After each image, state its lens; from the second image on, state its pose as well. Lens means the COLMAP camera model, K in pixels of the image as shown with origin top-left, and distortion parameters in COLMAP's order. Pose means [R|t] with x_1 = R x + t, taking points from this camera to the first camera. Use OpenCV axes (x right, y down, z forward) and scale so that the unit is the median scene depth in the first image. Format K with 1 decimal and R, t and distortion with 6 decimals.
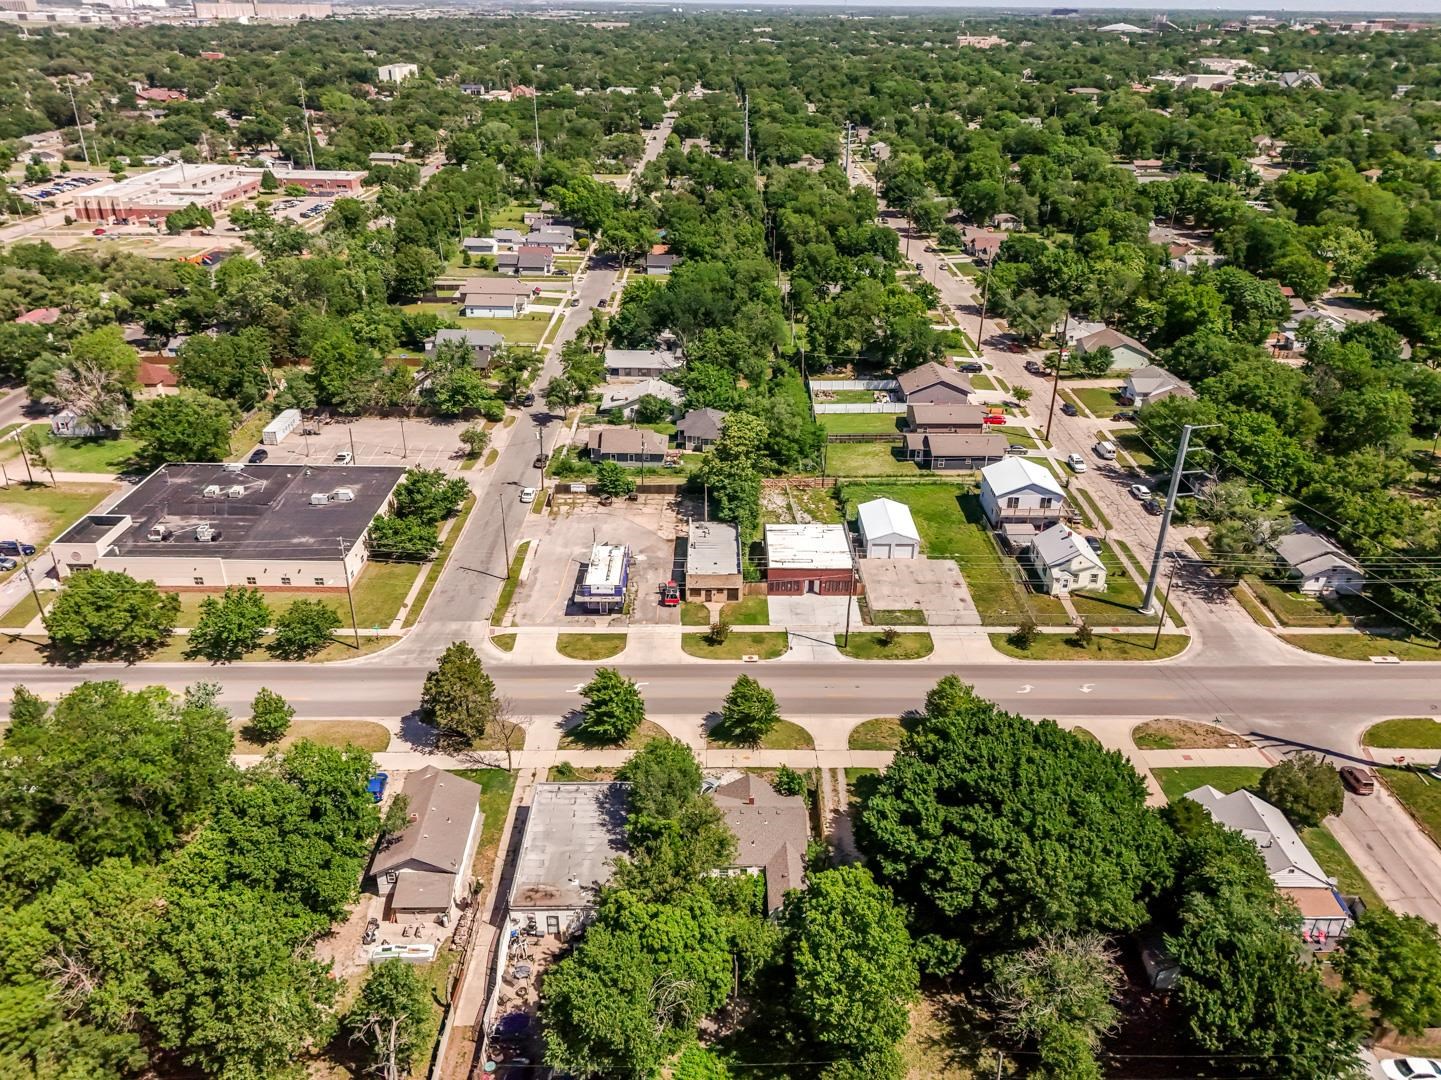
lens RADIAL K [[1059.9, 0, 723.3], [0, 1059.9, 545.3], [0, 0, 1]] dist [0.070680, -0.070038]
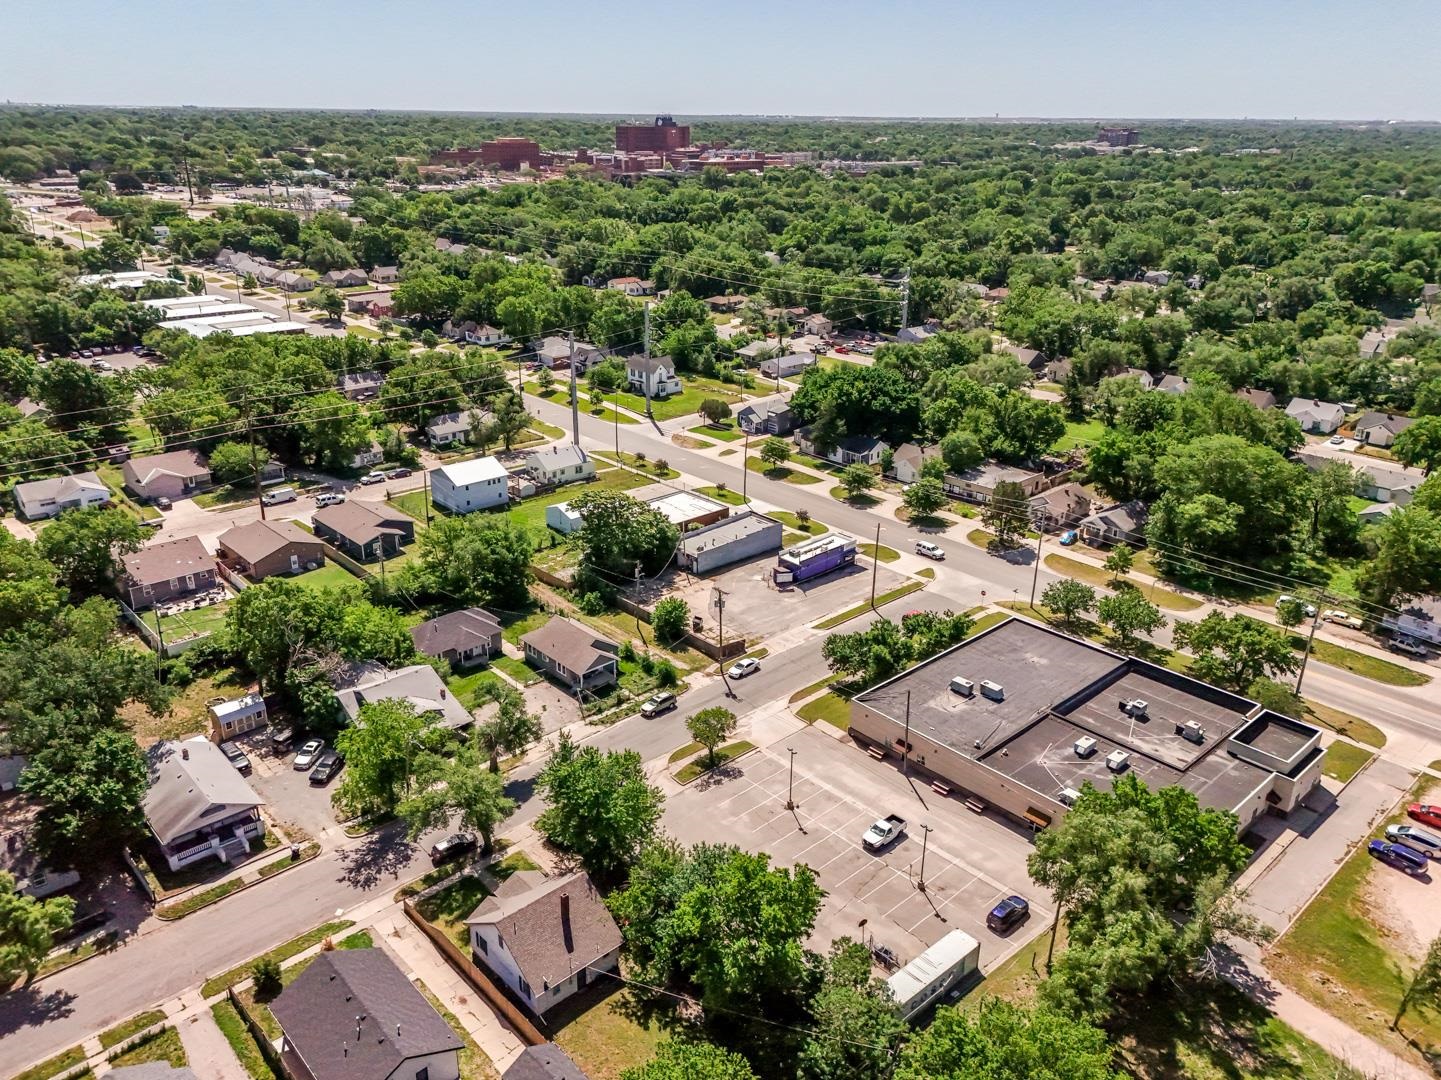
lens RADIAL K [[1059.9, 0, 723.3], [0, 1059.9, 545.3], [0, 0, 1]] dist [0.070680, -0.070038]
pose [[-0.675369, -0.298599, 0.674326, -0.846601], [0.312497, 0.712348, 0.628416, -0.767679], [-0.667999, 0.635137, -0.387786, 1.563480]]
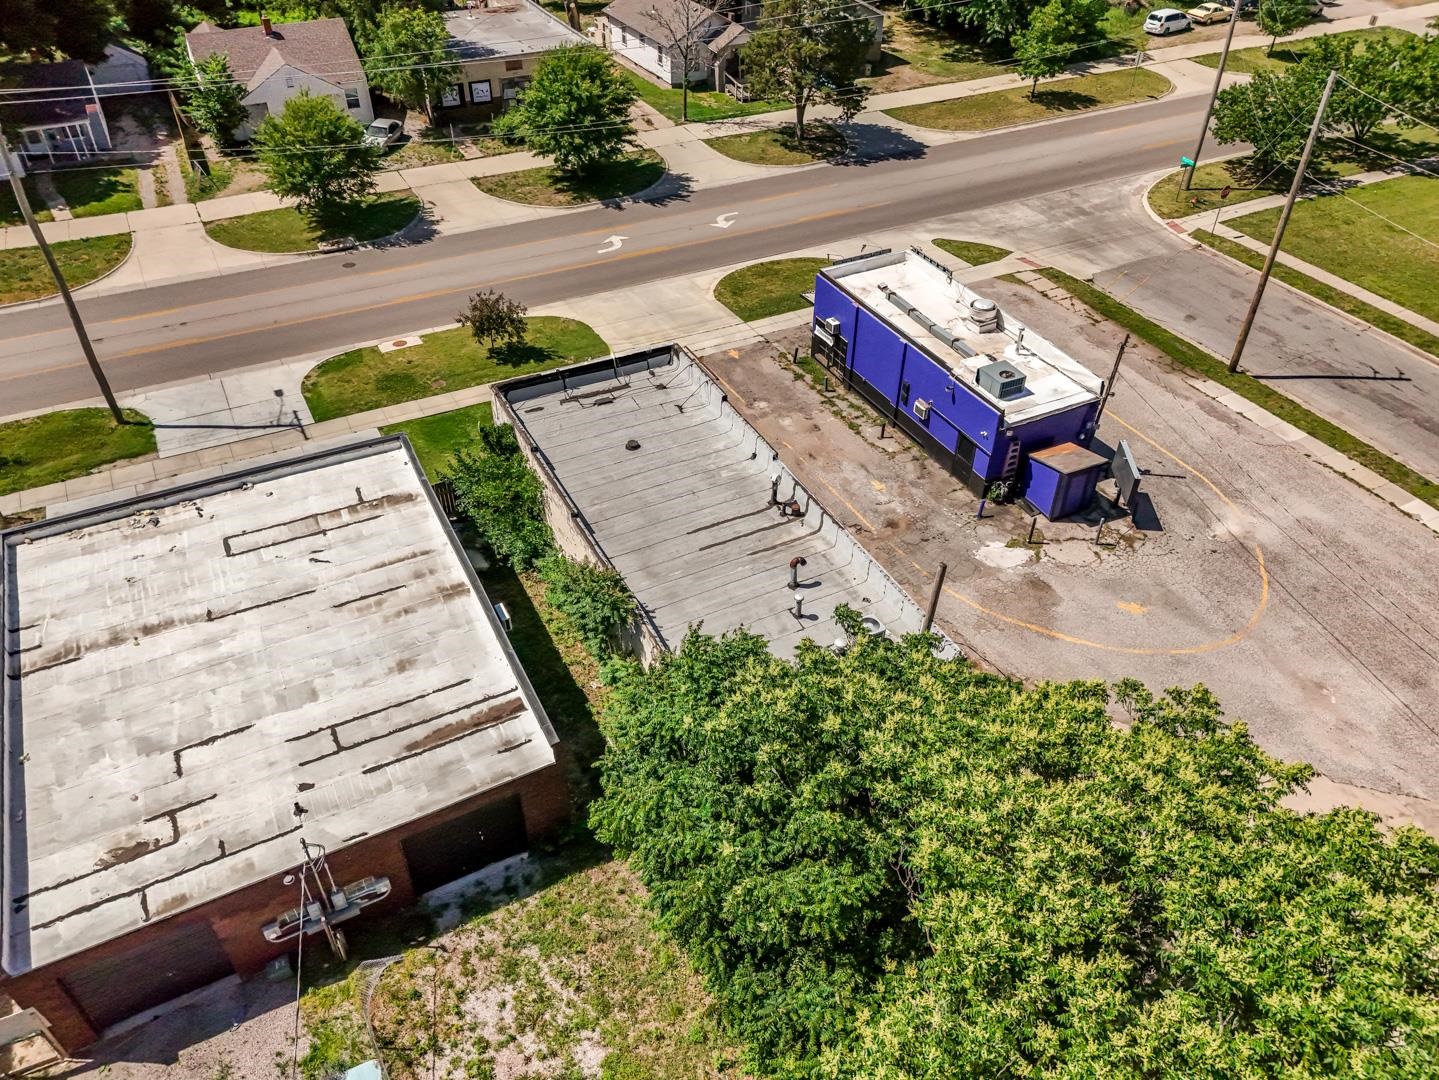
lens RADIAL K [[1058.4, 0, 722.3], [0, 1058.4, 545.3], [0, 0, 1]] dist [0.070680, -0.070038]
pose [[-0.893479, 0.268639, -0.359900, 0.074447], [-0.220139, 0.436523, 0.872345, -0.210020], [0.391451, 0.858650, -0.330887, 1.162224]]
